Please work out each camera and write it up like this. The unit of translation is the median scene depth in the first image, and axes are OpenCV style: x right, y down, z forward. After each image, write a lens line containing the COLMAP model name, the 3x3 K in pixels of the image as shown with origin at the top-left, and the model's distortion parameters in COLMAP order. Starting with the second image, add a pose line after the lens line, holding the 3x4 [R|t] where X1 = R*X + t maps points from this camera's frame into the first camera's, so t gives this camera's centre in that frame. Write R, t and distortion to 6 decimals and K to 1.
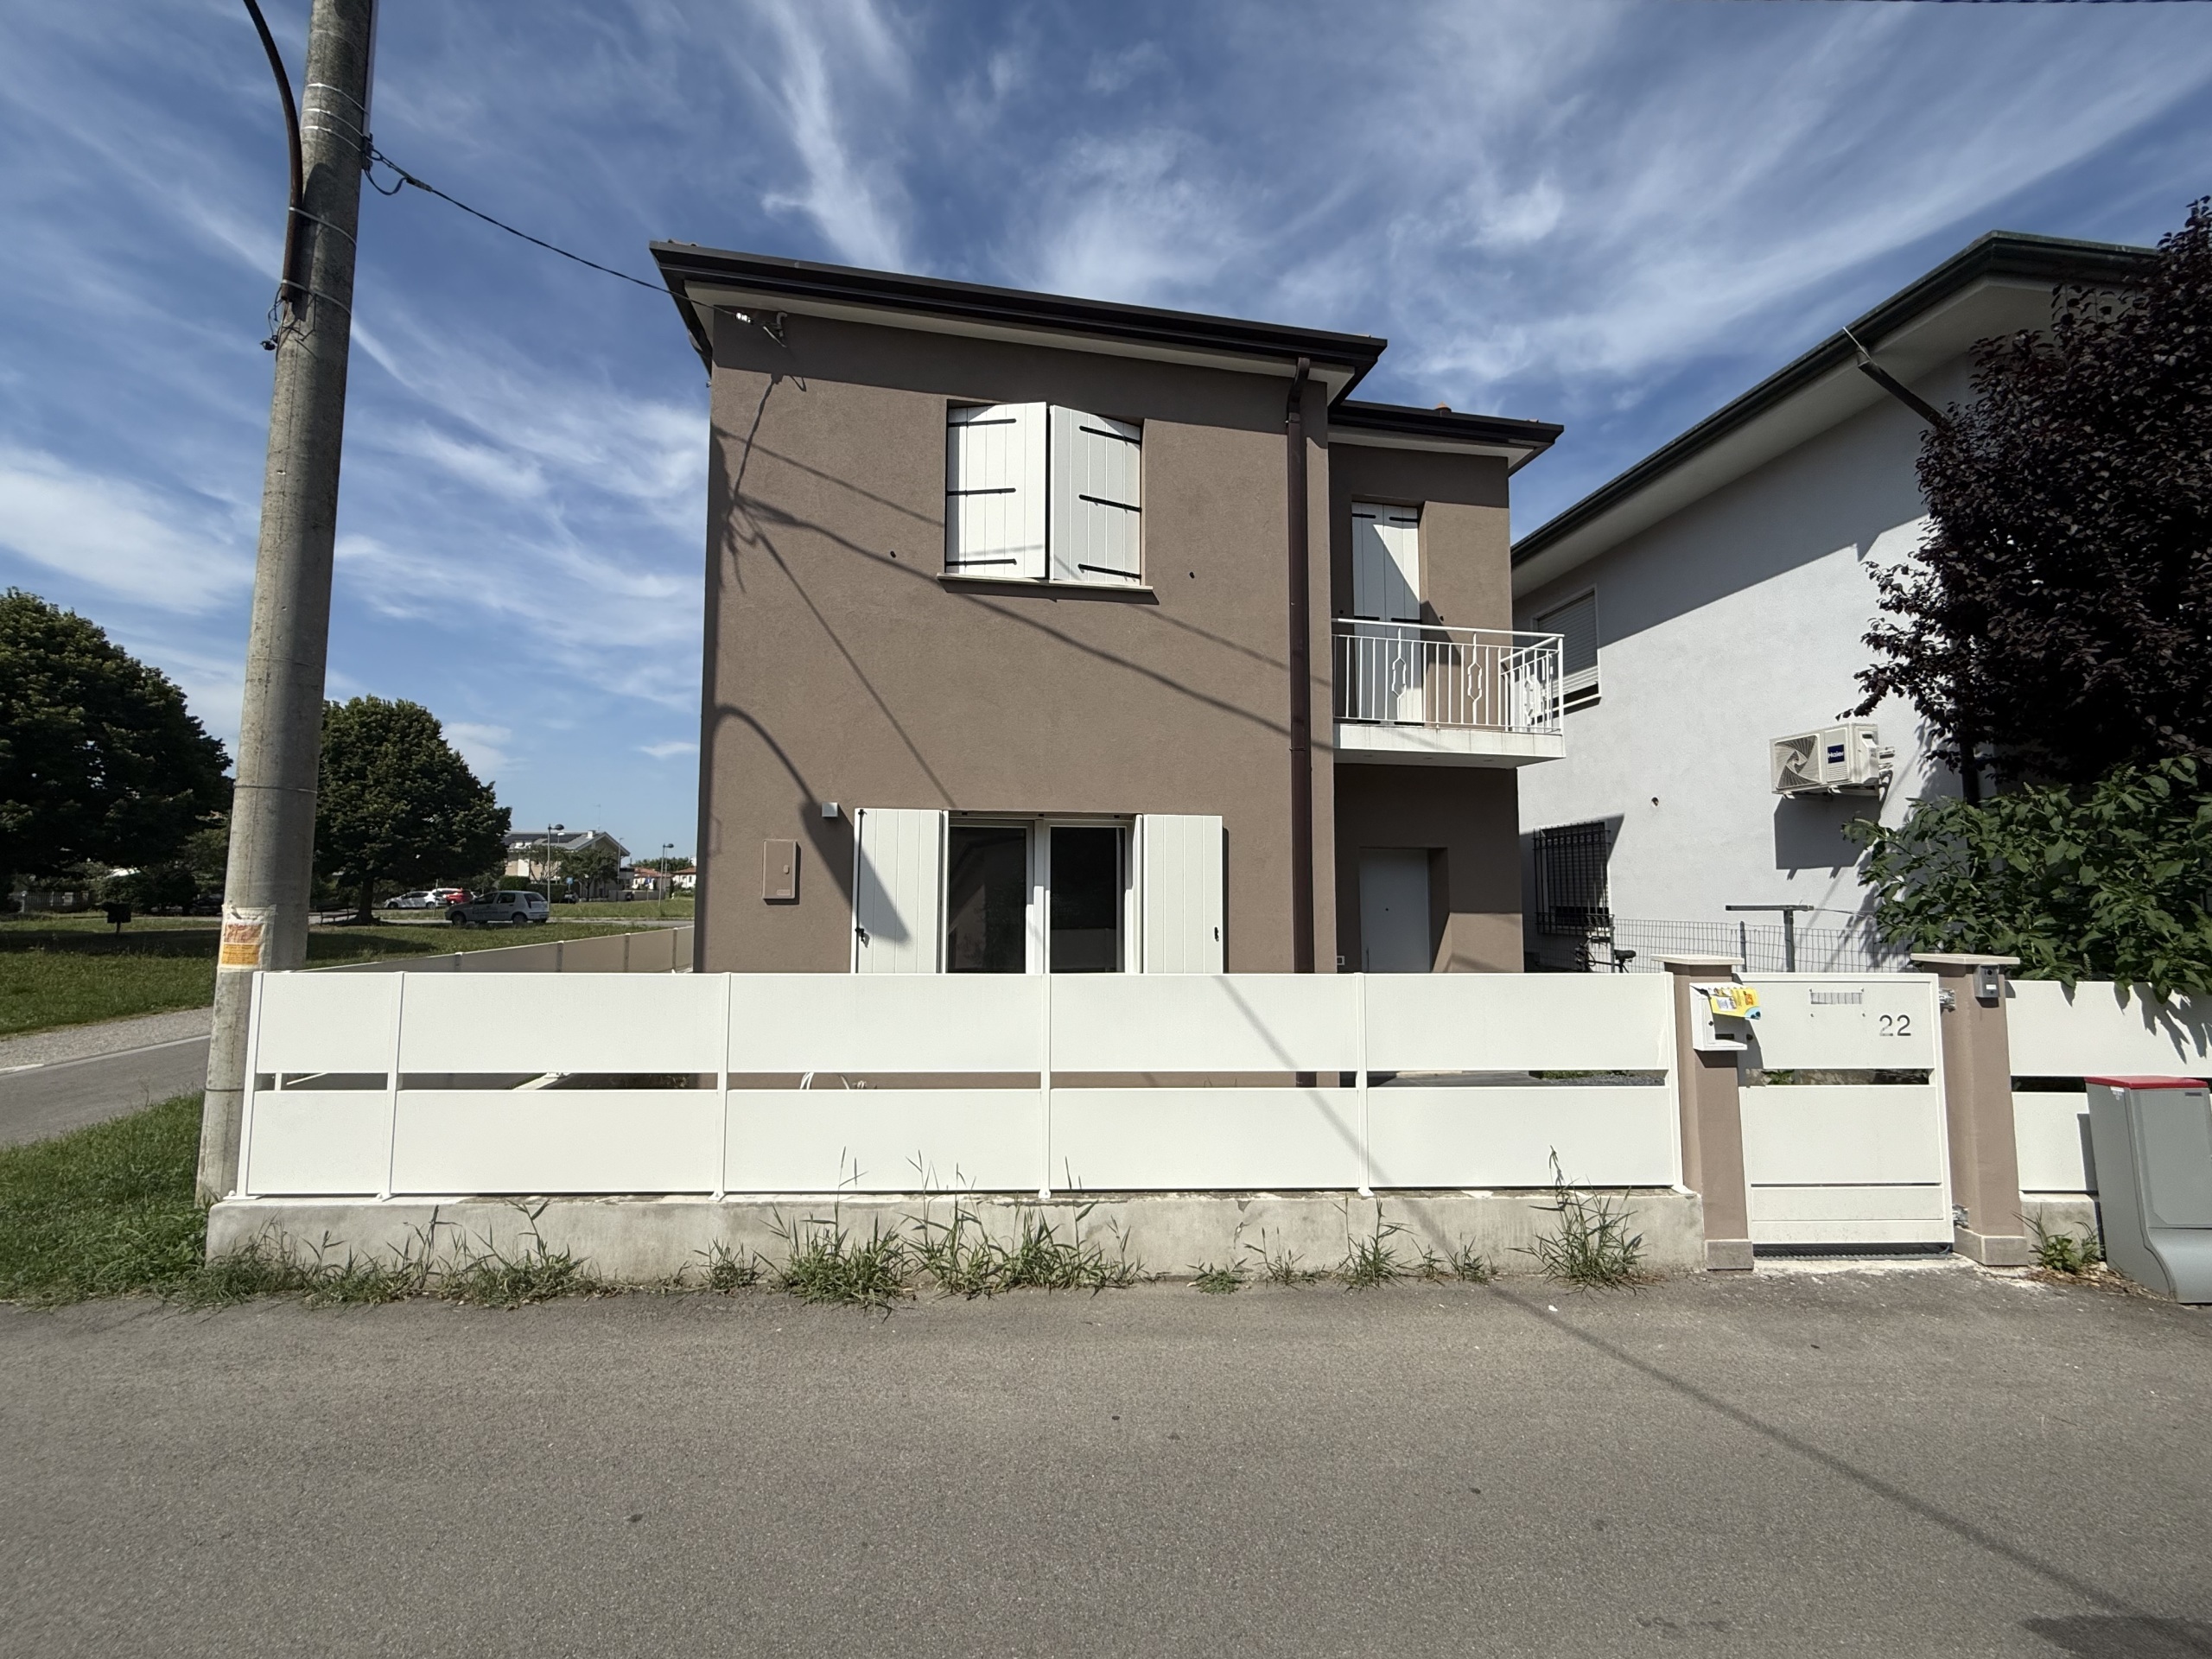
lens RADIAL K [[880.9, 0, 1087.1], [0, 880.9, 835.8], [0, 0, 1]] dist [-0.000149, 0.000046]
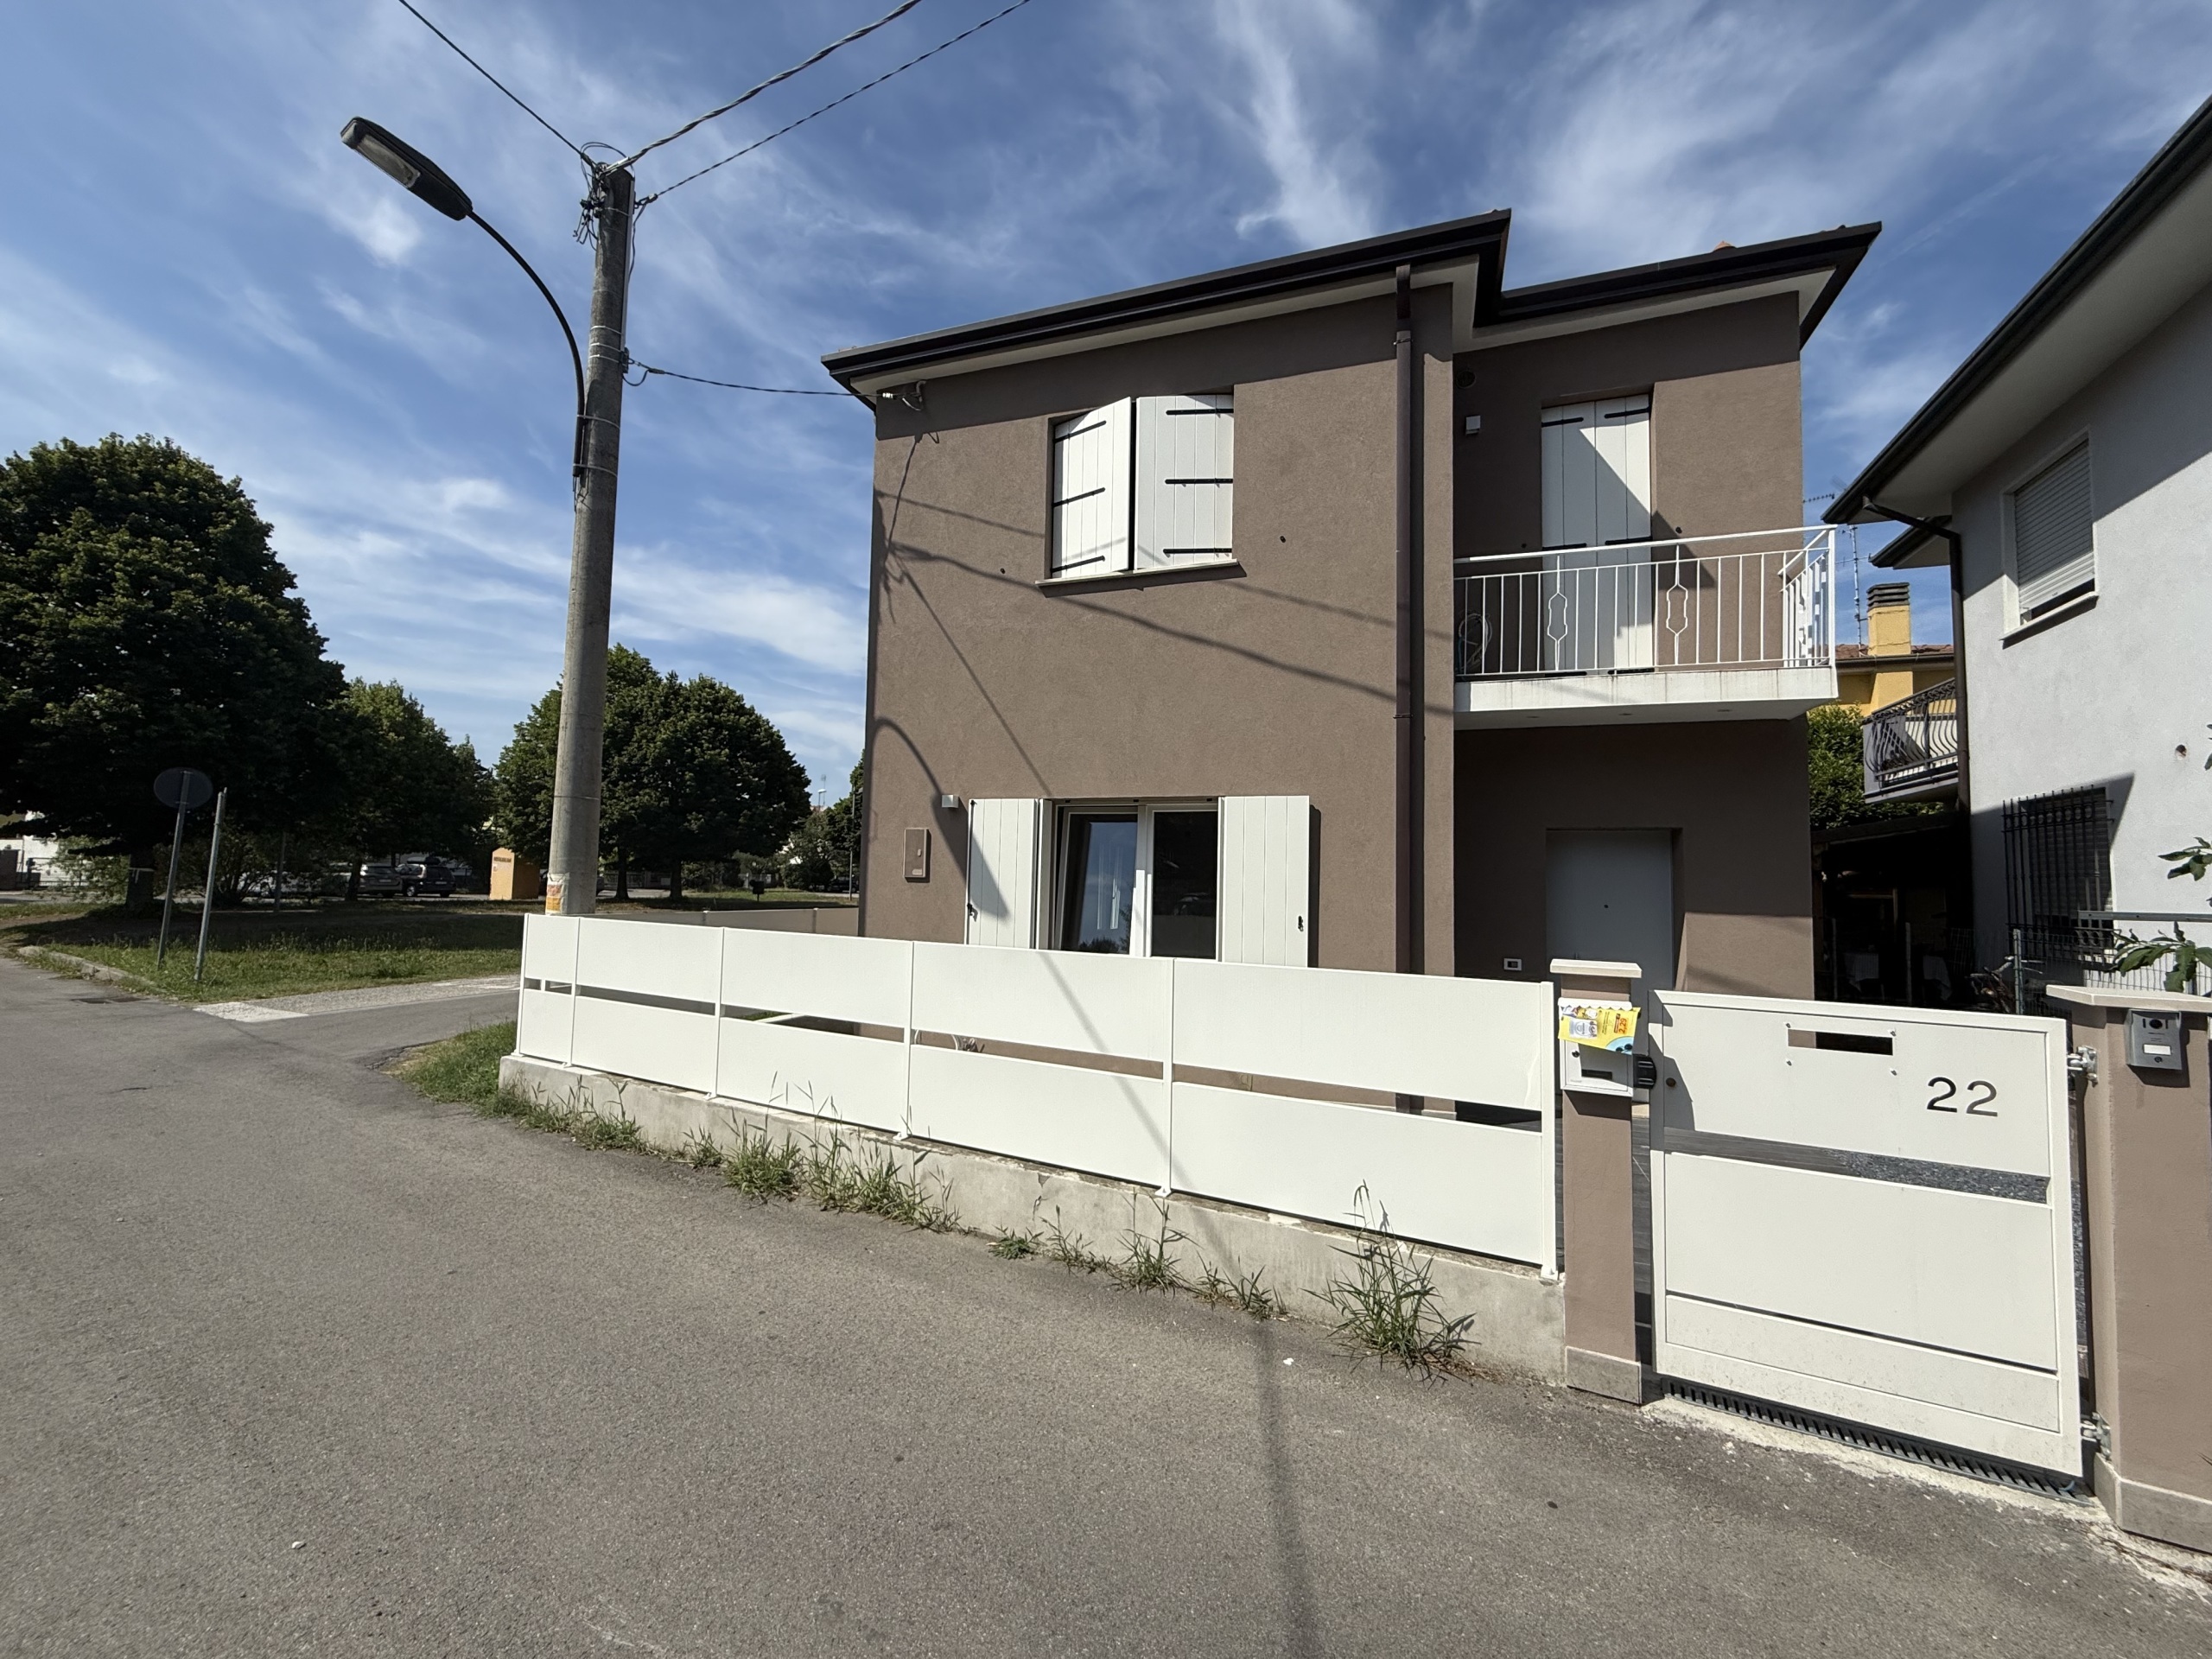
lens RADIAL K [[880.9, 0, 1089.9], [0, 880.9, 835.3], [0, 0, 1]] dist [-0.000149, 0.000046]
pose [[0.859828, -0.009649, -0.510492, 0.442772], [0.012828, 0.999914, 0.002706, 0.013607], [0.510422, -0.008876, 0.859878, 0.096931]]
